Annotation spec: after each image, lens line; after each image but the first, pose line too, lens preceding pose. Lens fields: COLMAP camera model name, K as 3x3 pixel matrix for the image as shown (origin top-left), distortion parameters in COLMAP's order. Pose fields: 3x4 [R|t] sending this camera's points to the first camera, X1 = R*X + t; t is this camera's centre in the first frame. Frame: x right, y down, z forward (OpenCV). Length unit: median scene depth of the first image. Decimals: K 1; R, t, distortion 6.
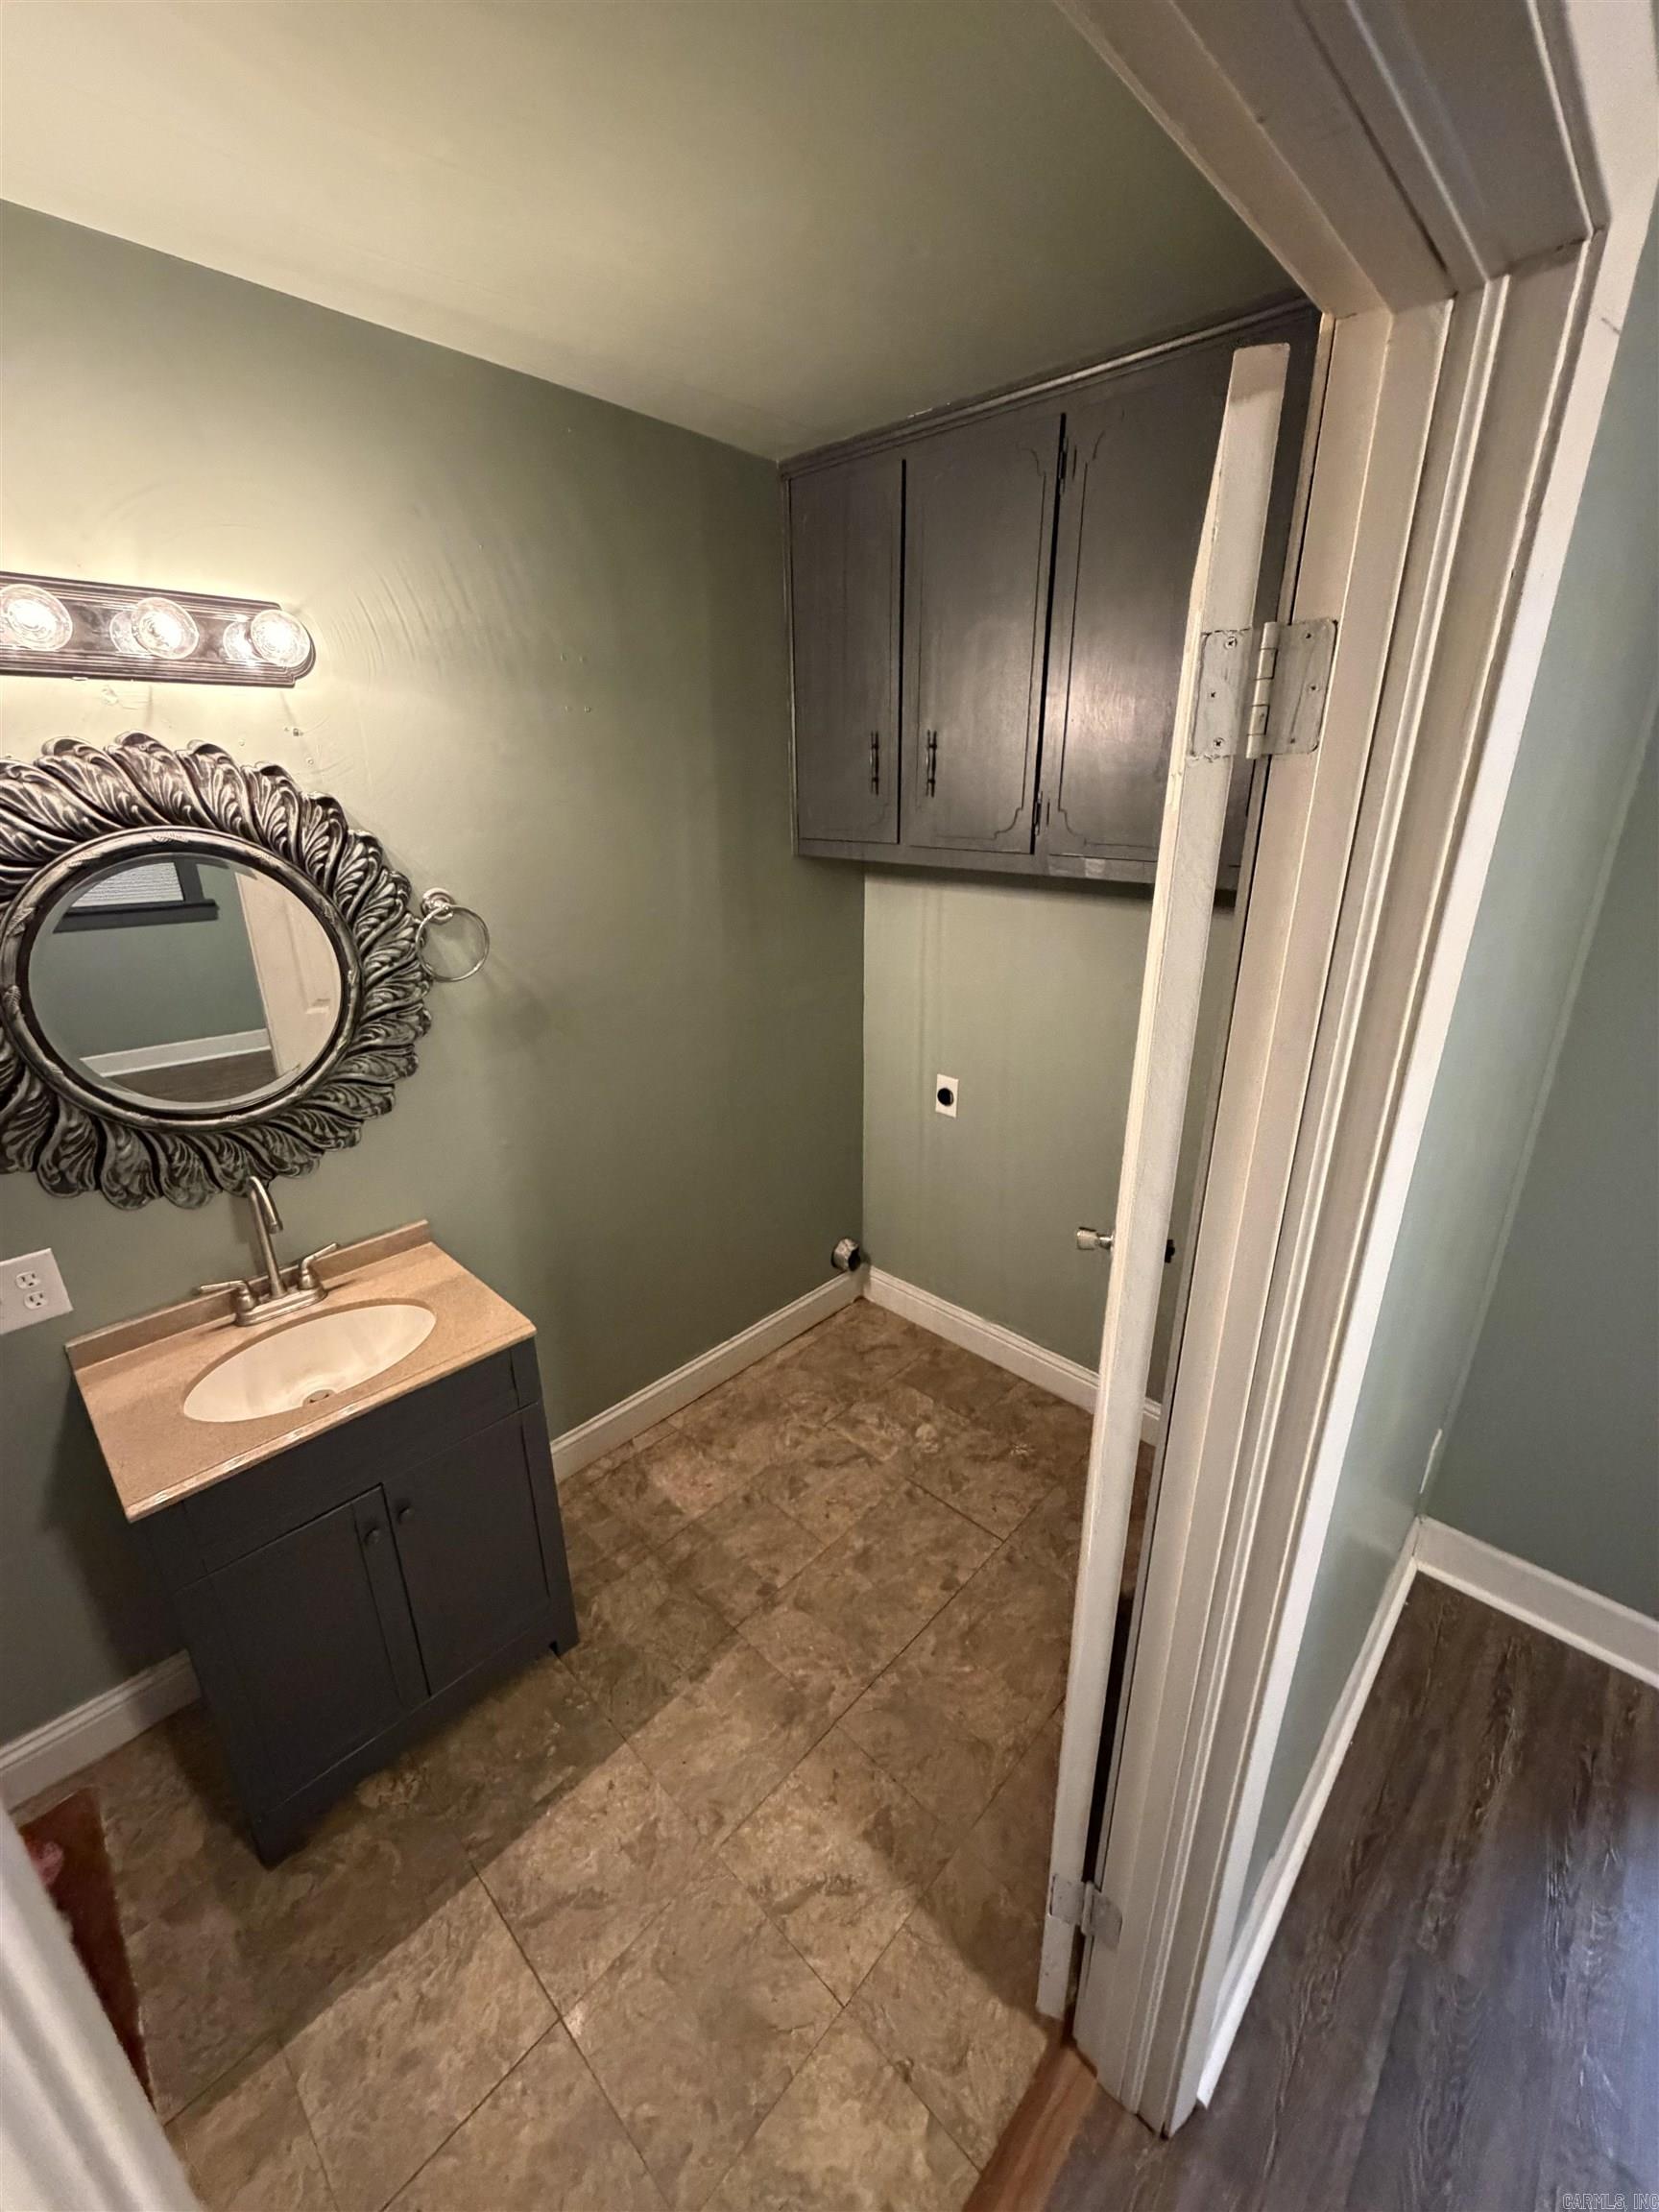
lens RADIAL K [[881.3, 0, 831.4], [0, 881.3, 1098.7], [0, 0, 1]] dist [0.000098, -0.000096]
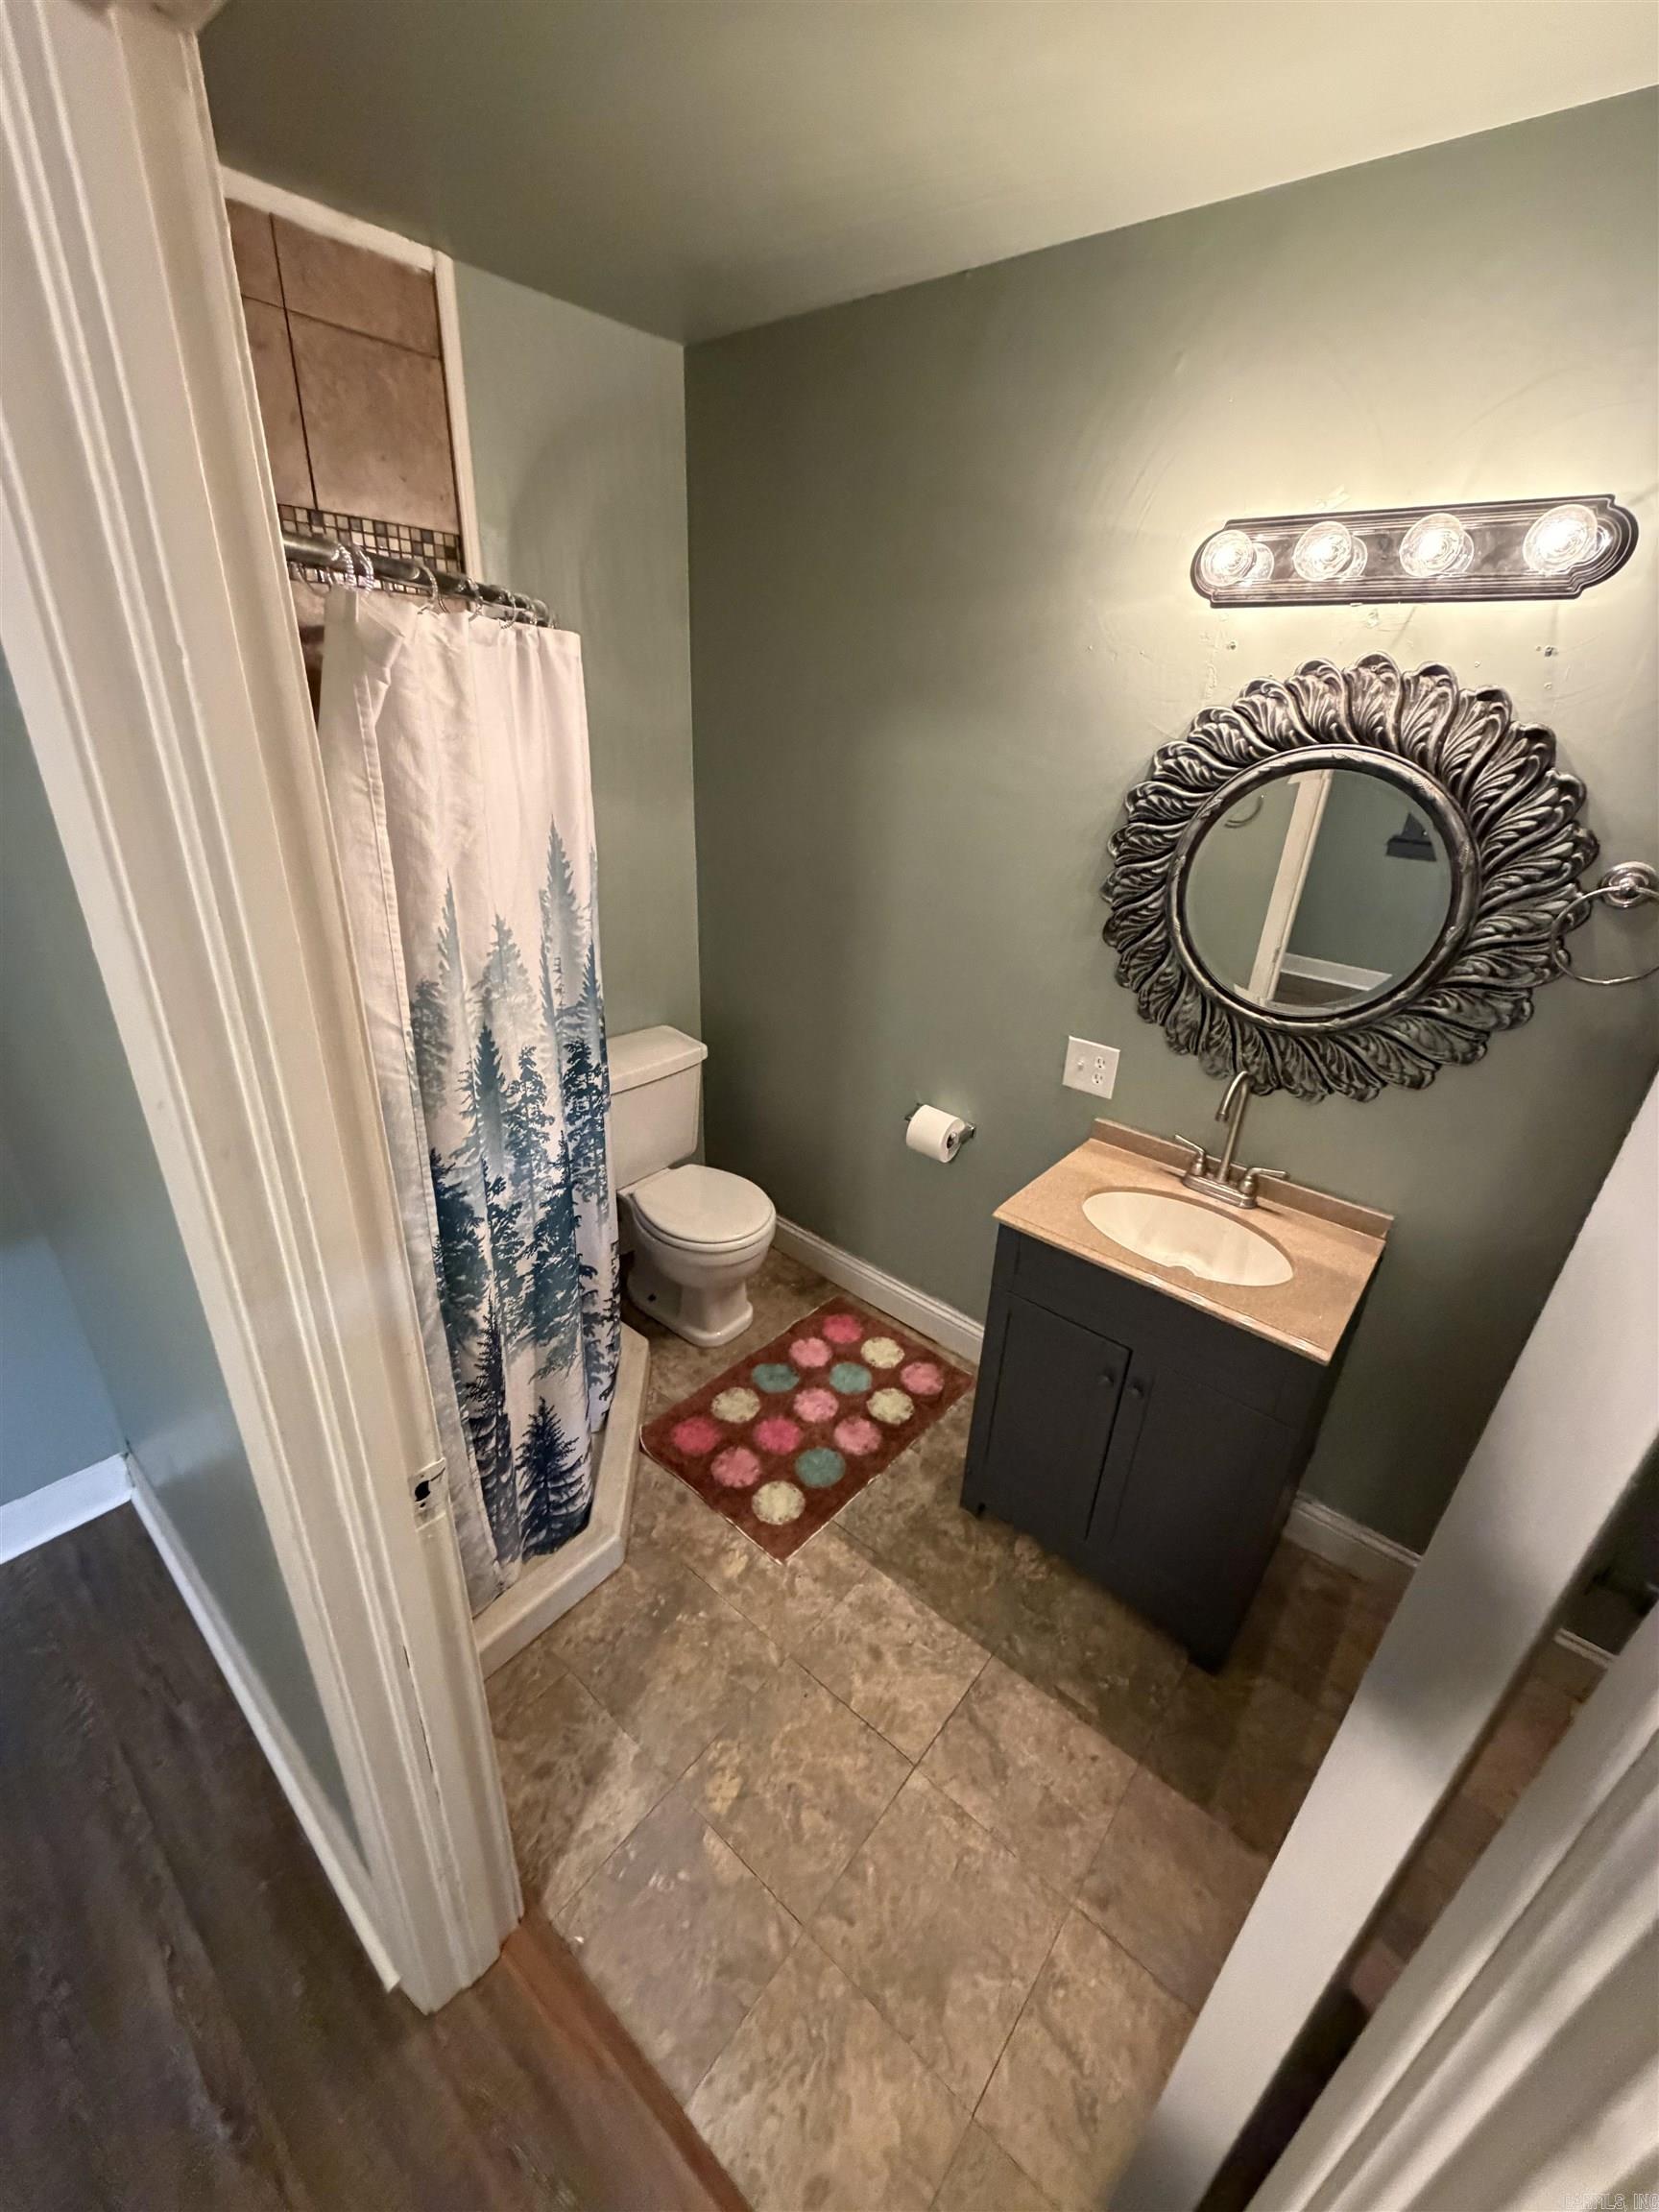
lens RADIAL K [[889.0, 0, 829.5], [0, 889.0, 1106.0], [0, 0, 1]] dist [-0.000487, 0.000076]
pose [[0.061418, 0.426469, -0.902414, 0.312671], [-0.389003, 0.842856, 0.371847, -0.081233], [0.919187, 0.328204, 0.217665, 0.281818]]
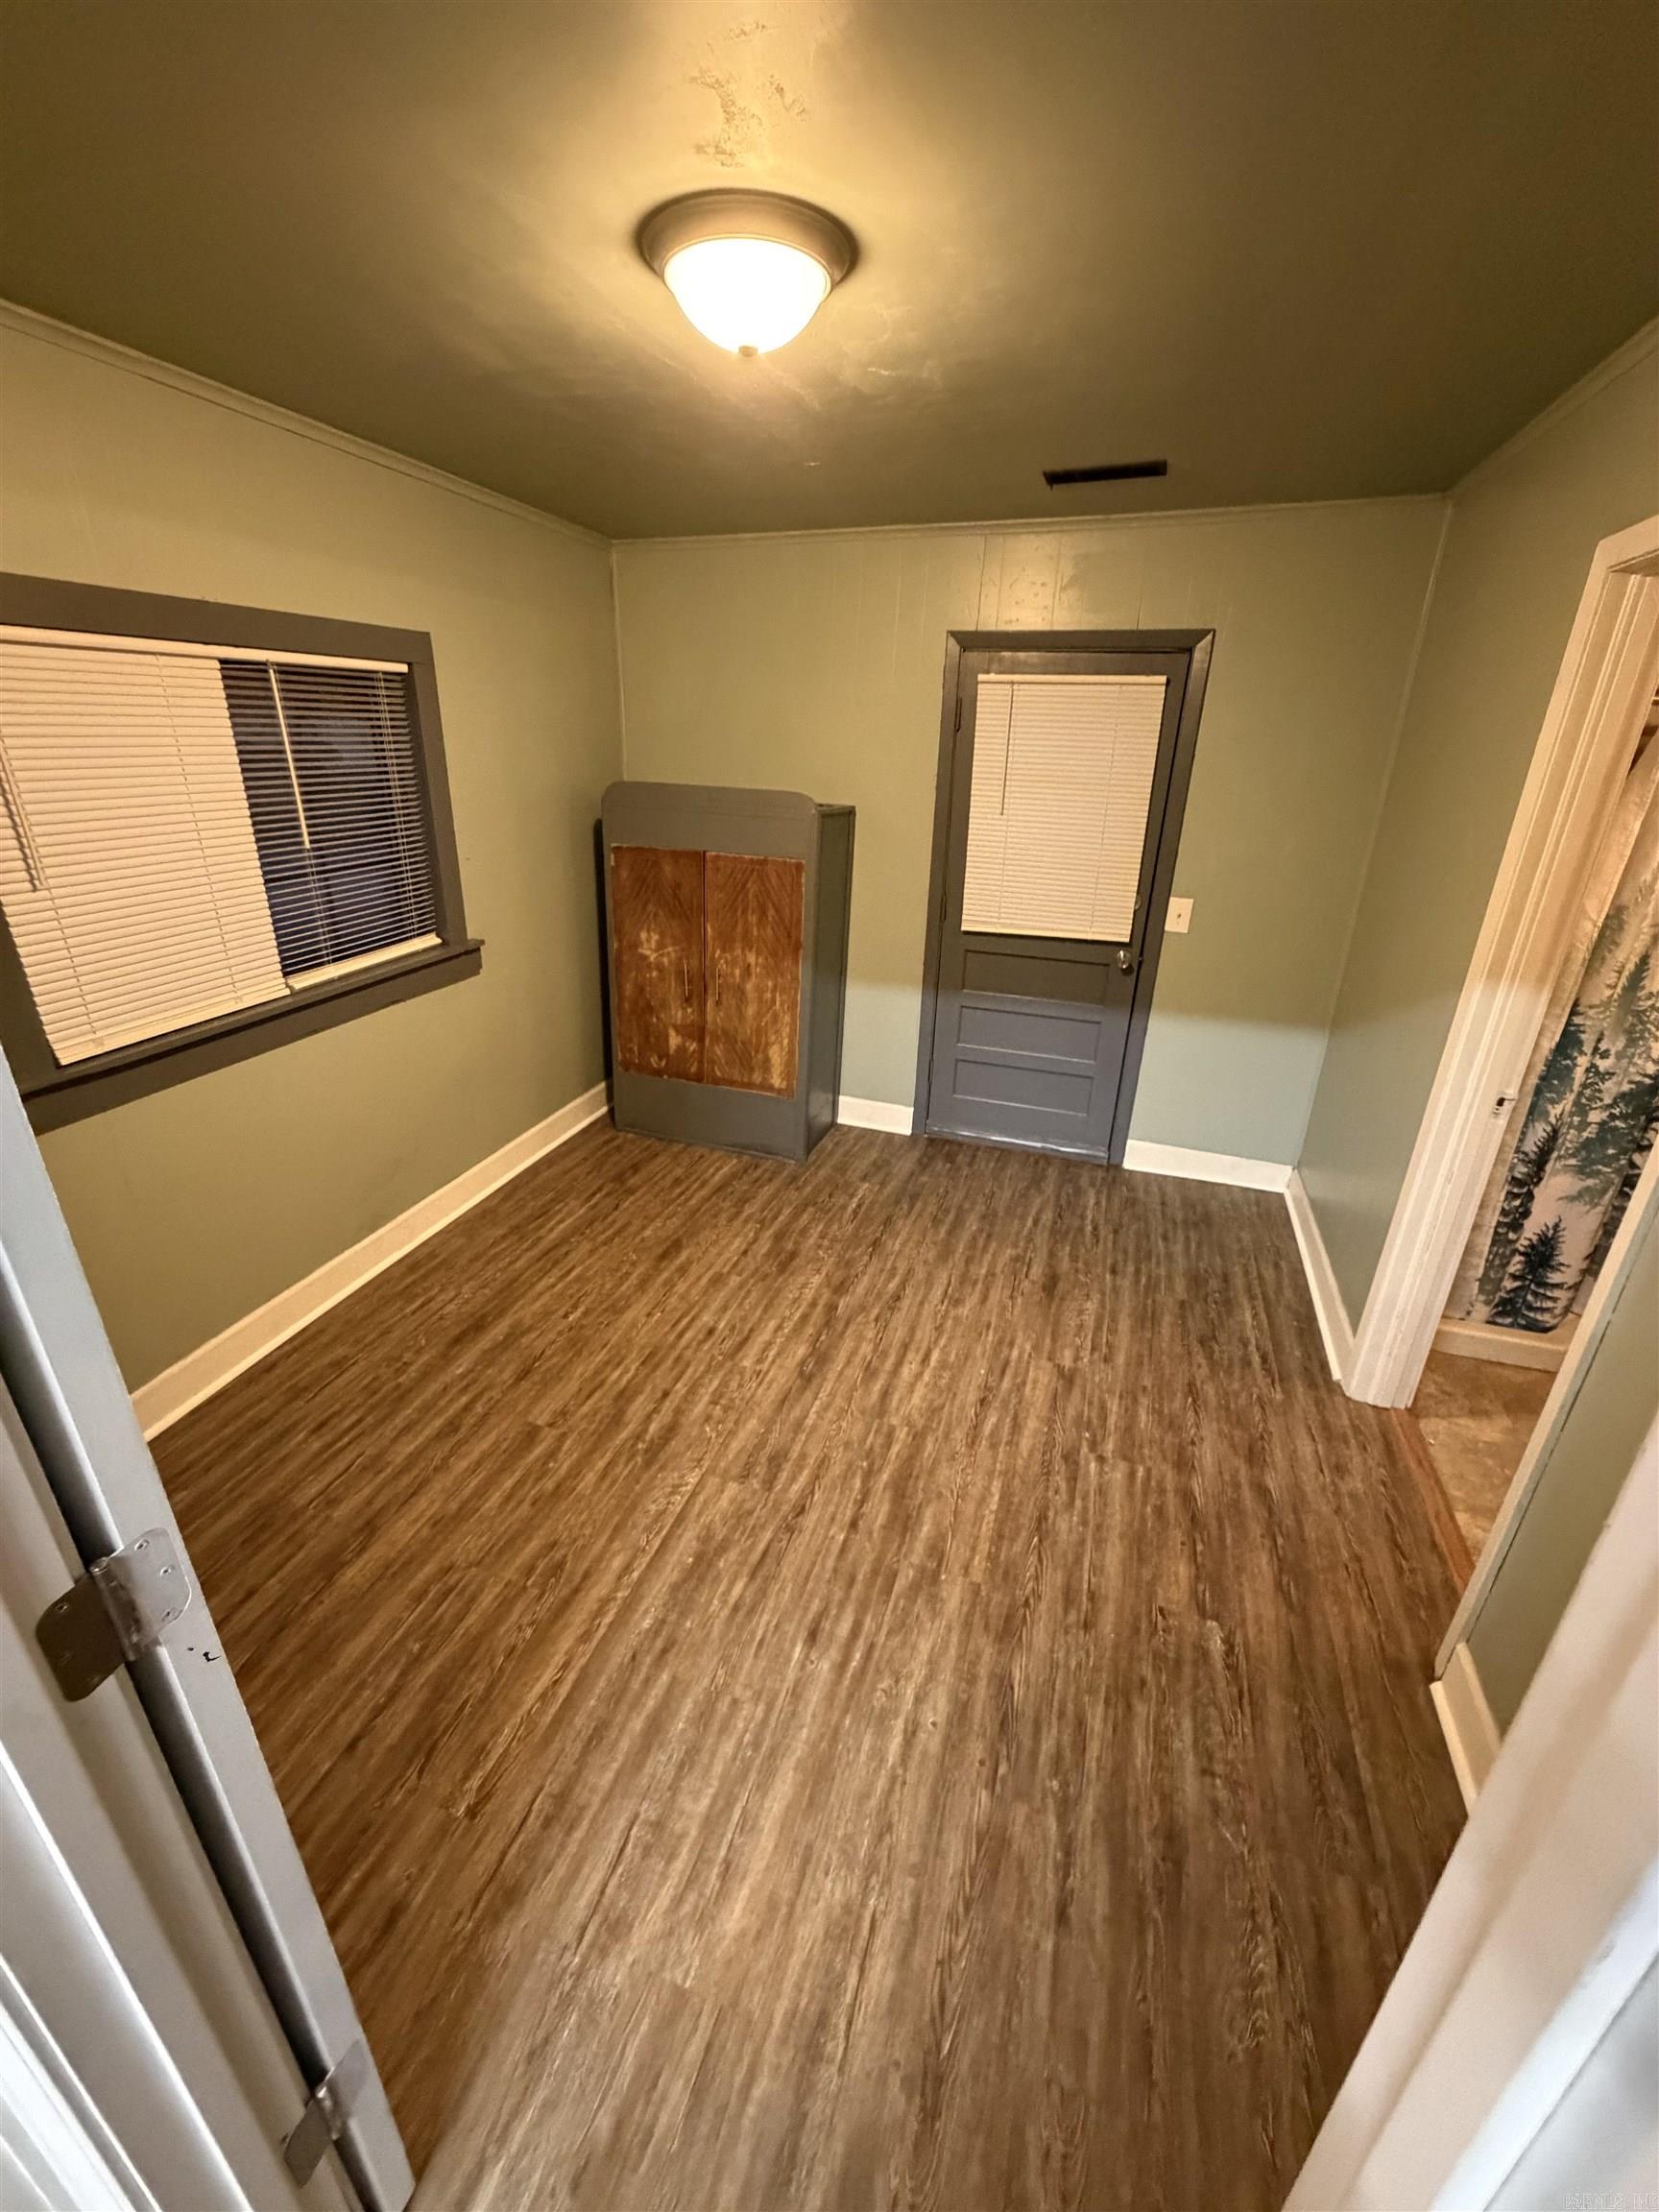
lens RADIAL K [[889.0, 0, 829.5], [0, 889.0, 1106.0], [0, 0, 1]] dist [-0.000487, 0.000076]
pose [[-0.904396, 0.157747, -0.396465, 1.290020], [-0.156143, 0.742358, 0.651556, -0.243469], [0.397099, 0.651169, -0.646754, 0.702456]]
